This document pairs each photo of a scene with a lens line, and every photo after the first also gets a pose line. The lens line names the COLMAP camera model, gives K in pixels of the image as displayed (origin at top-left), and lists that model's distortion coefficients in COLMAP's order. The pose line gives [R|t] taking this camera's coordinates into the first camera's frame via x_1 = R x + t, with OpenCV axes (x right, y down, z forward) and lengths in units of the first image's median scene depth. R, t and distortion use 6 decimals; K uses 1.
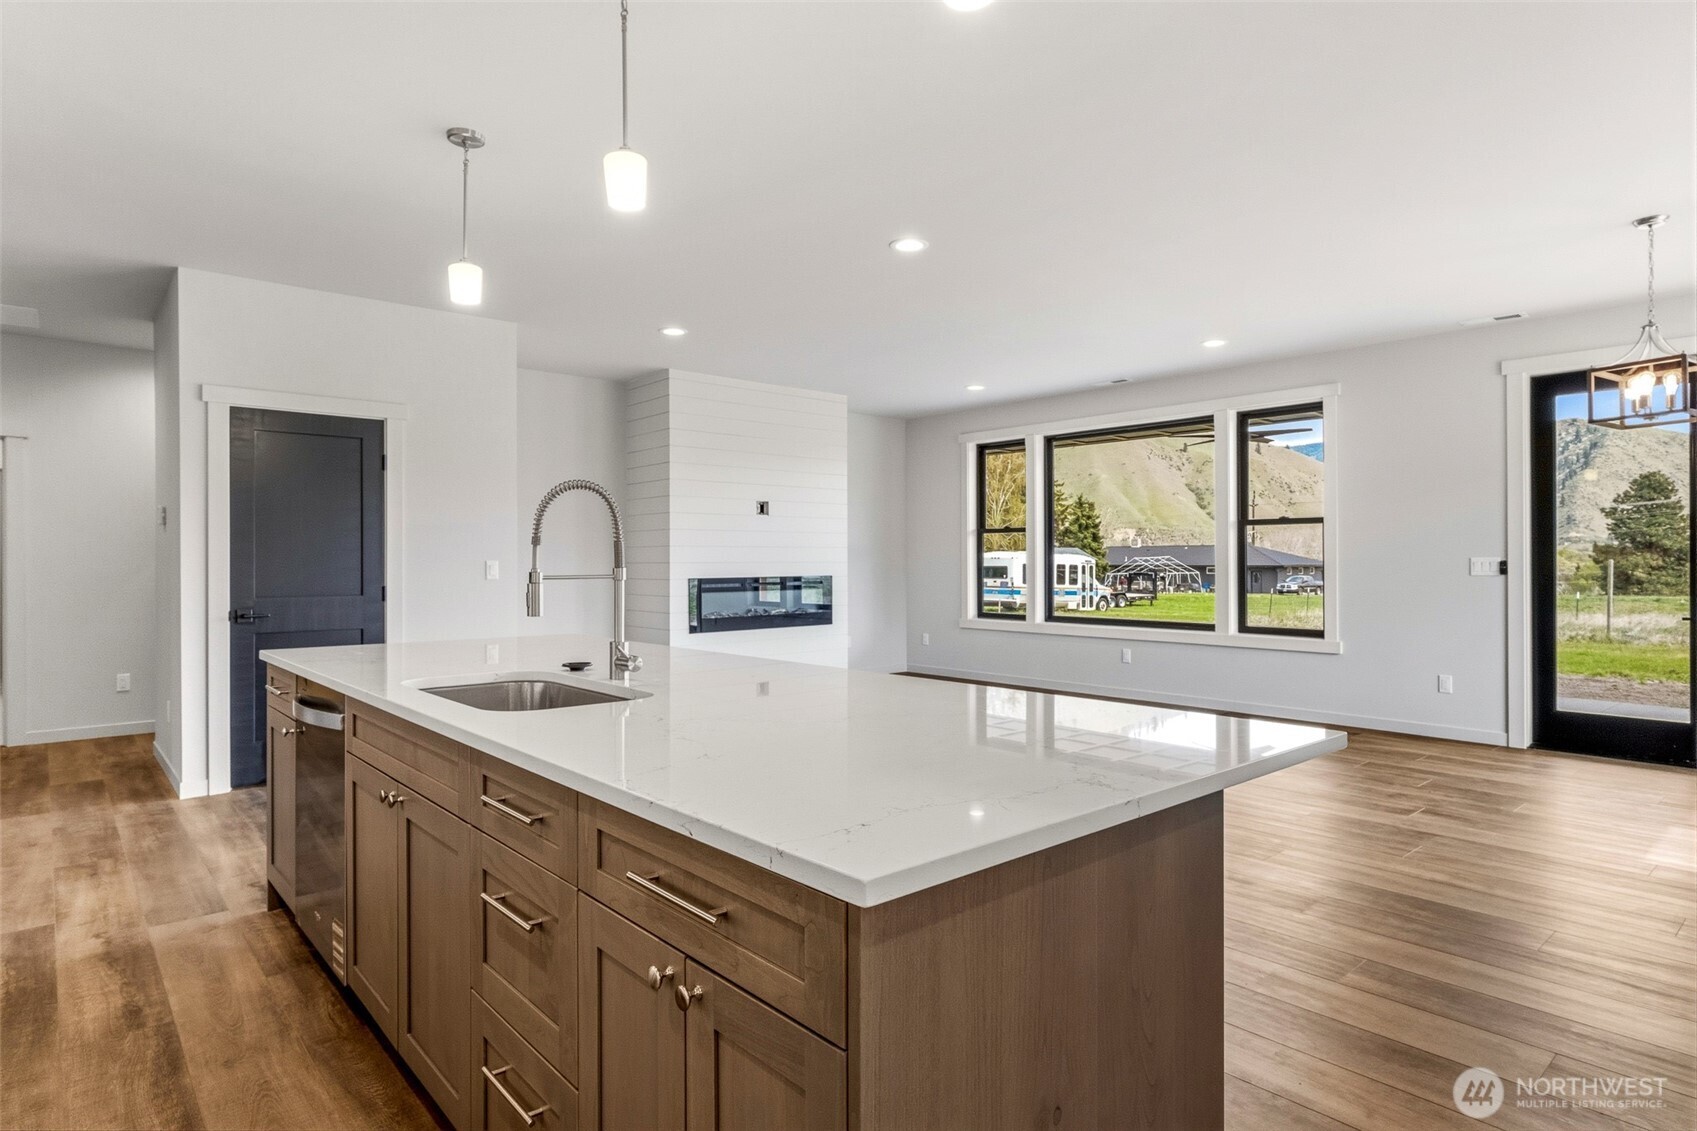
lens RADIAL K [[921.8, 0, 848.5], [0, 921.8, 565.5], [0, 0, 1]] dist [-0.003574, 0.000864]
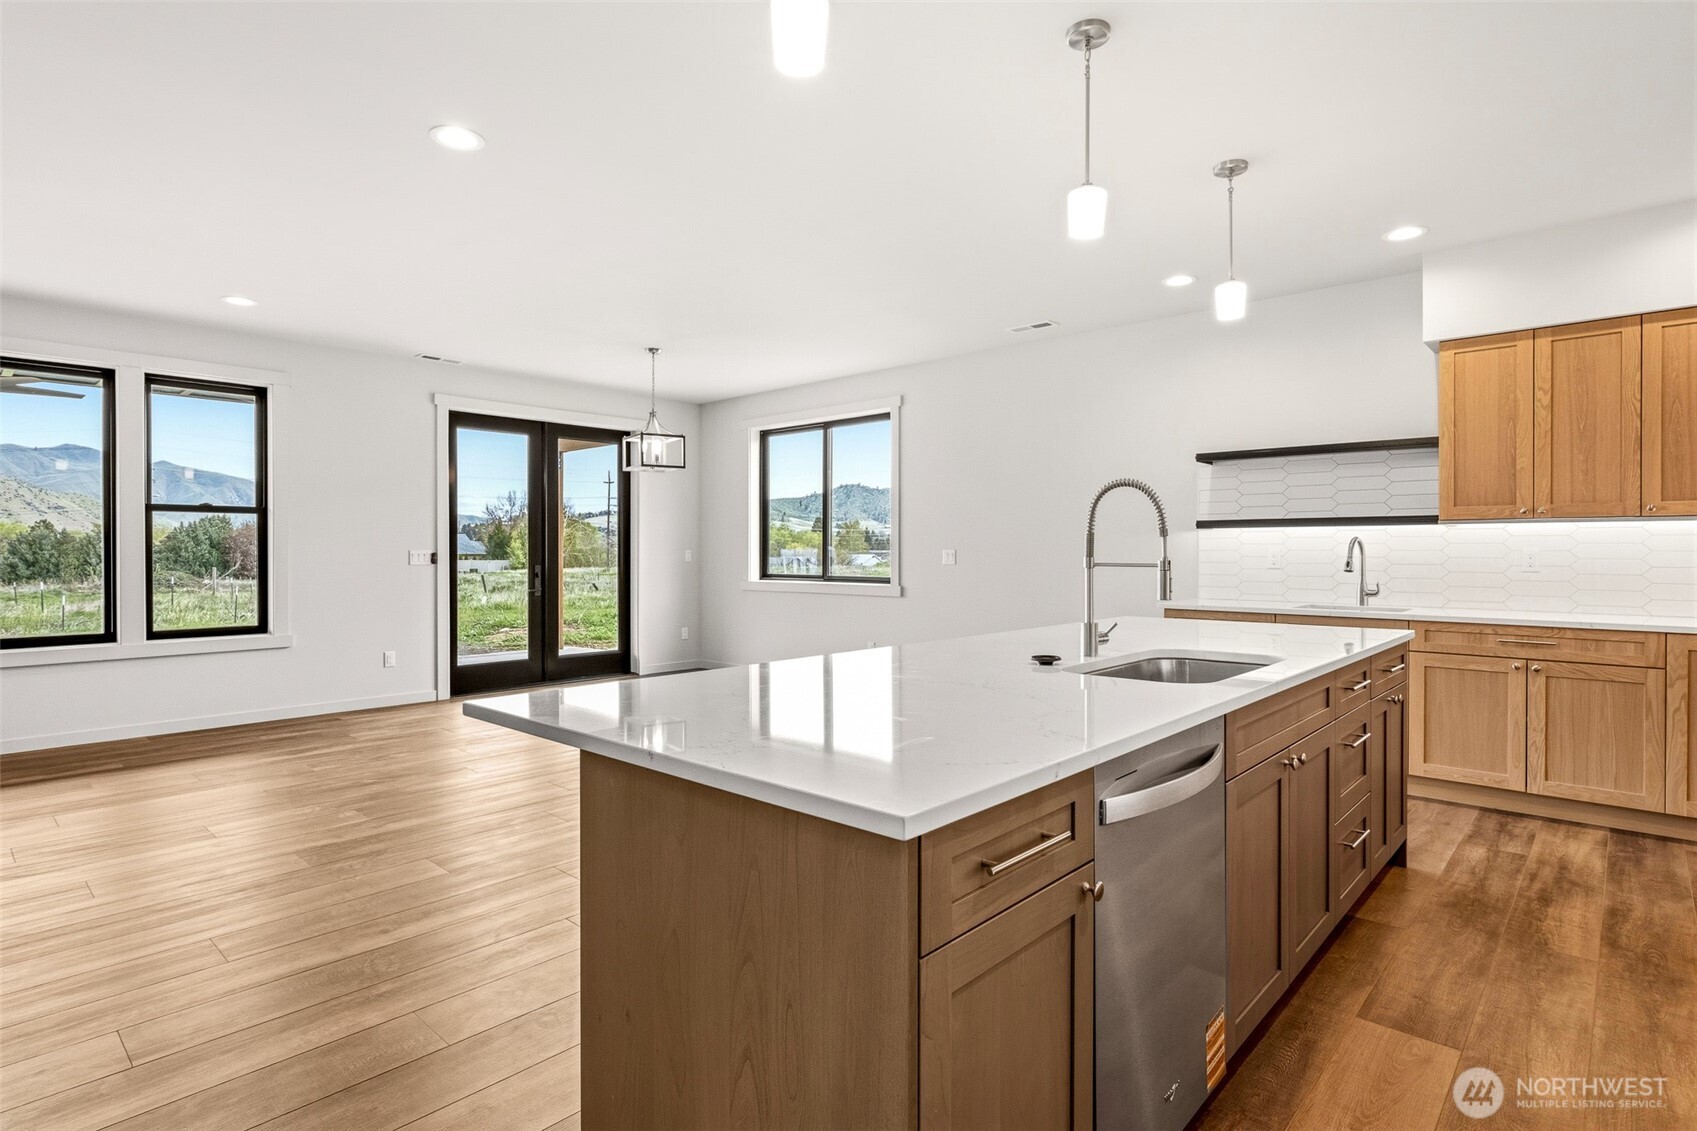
lens RADIAL K [[859.7, 0, 848.6], [0, 859.7, 556.7], [0, 0, 1]] dist [-0.013822, 0.007280]
pose [[-0.109797, -0.002867, 0.993950, -0.400409], [0.005304, 0.999980, 0.003470, -0.000555], [-0.993940, 0.005652, -0.109780, 0.449215]]
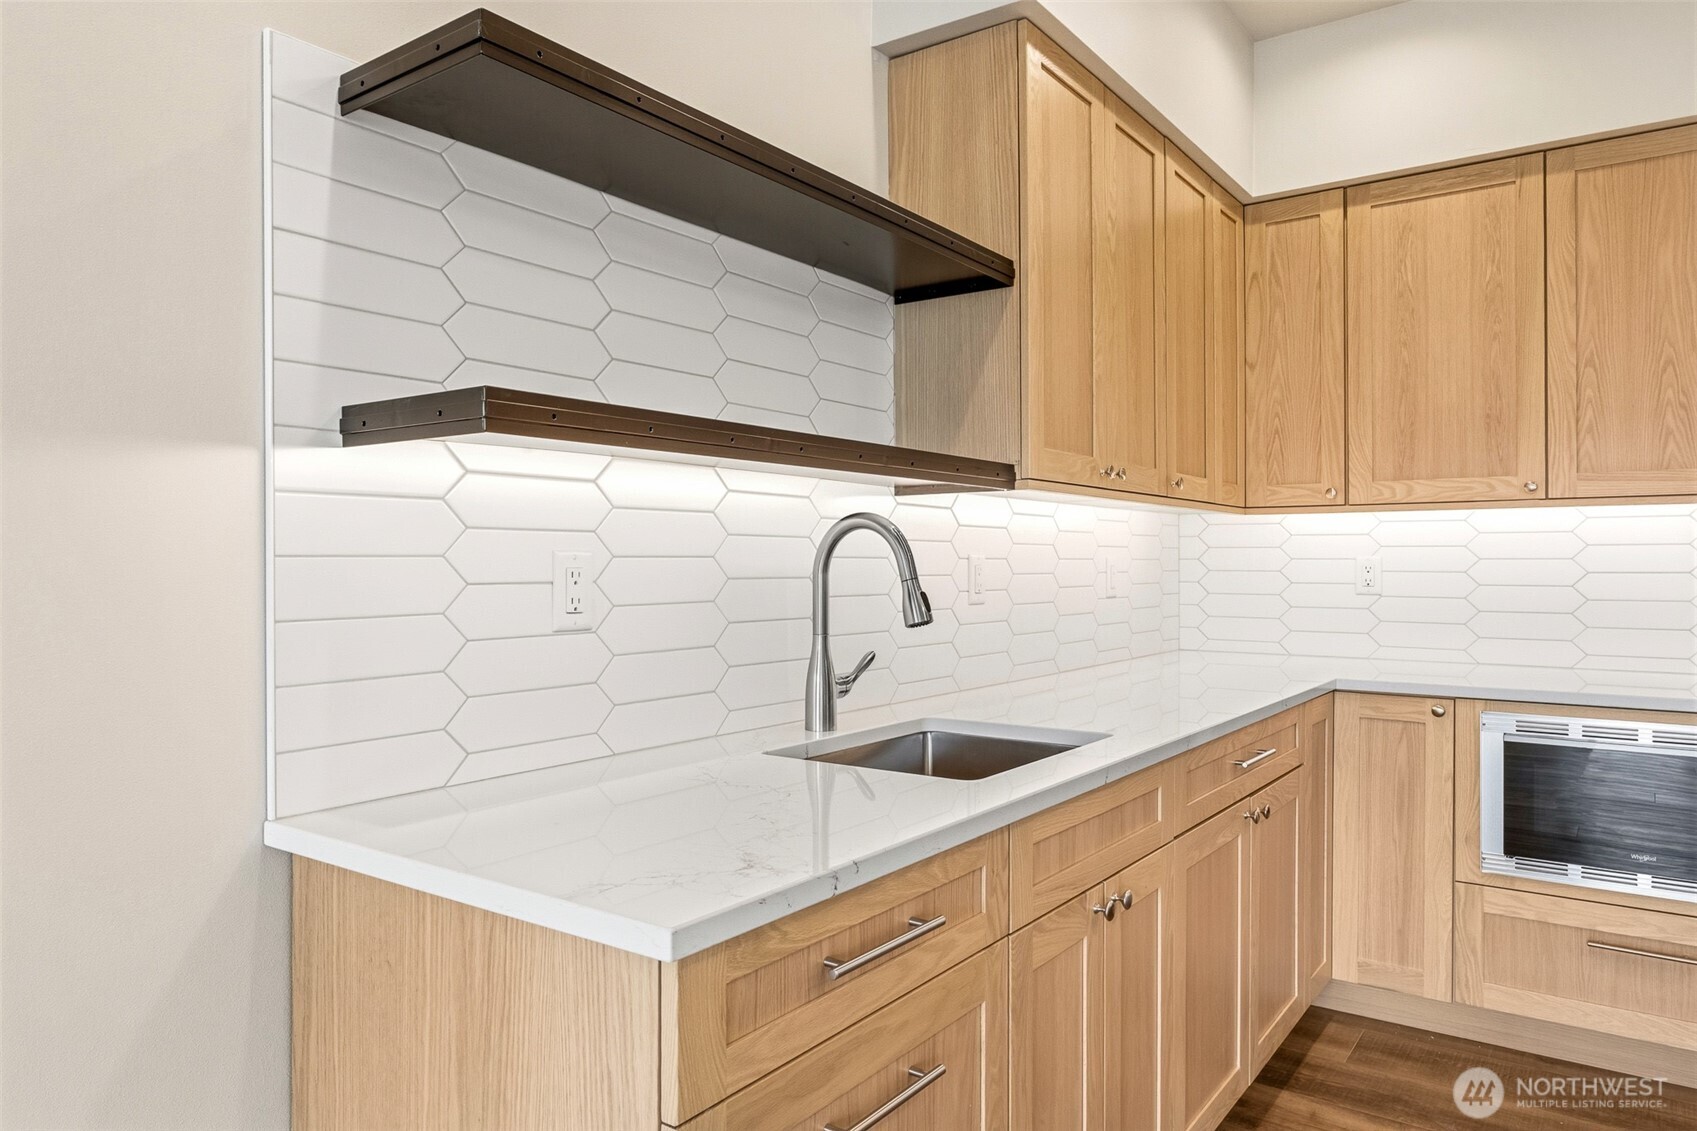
lens RADIAL K [[1111.6, 0, 851.0], [0, 1111.6, 559.2], [0, 0, 1]] dist [-0.006274, 0.002271]
pose [[-0.974313, 0.003172, -0.225177, 0.241882], [0.001986, 0.999983, 0.005490, -0.001887], [0.225191, 0.004902, -0.974302, 0.260088]]
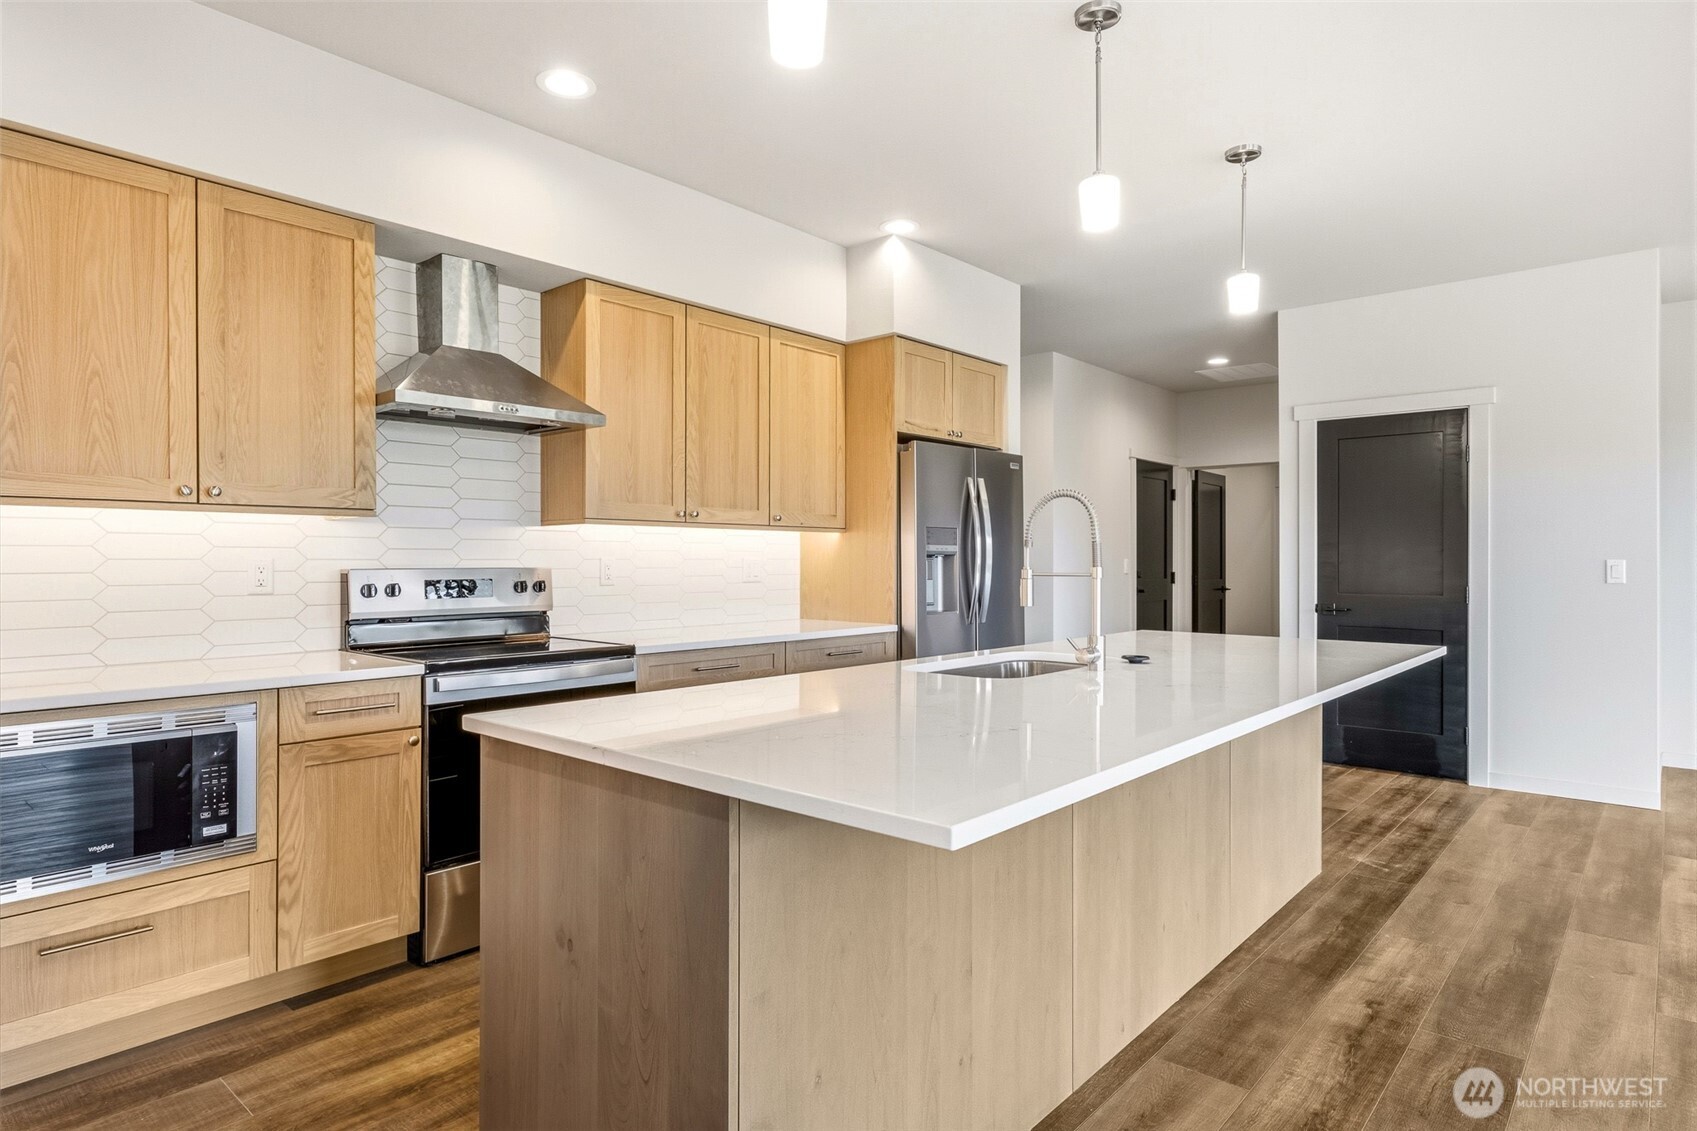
lens RADIAL K [[949.4, 0, 850.0], [0, 949.4, 560.4], [0, 0, 1]] dist [-0.001534, 0.003084]
pose [[0.131743, 0.003863, -0.991276, 0.259089], [-0.006415, 0.999975, 0.003045, -0.001967], [0.991263, 0.005958, 0.131764, 0.181916]]
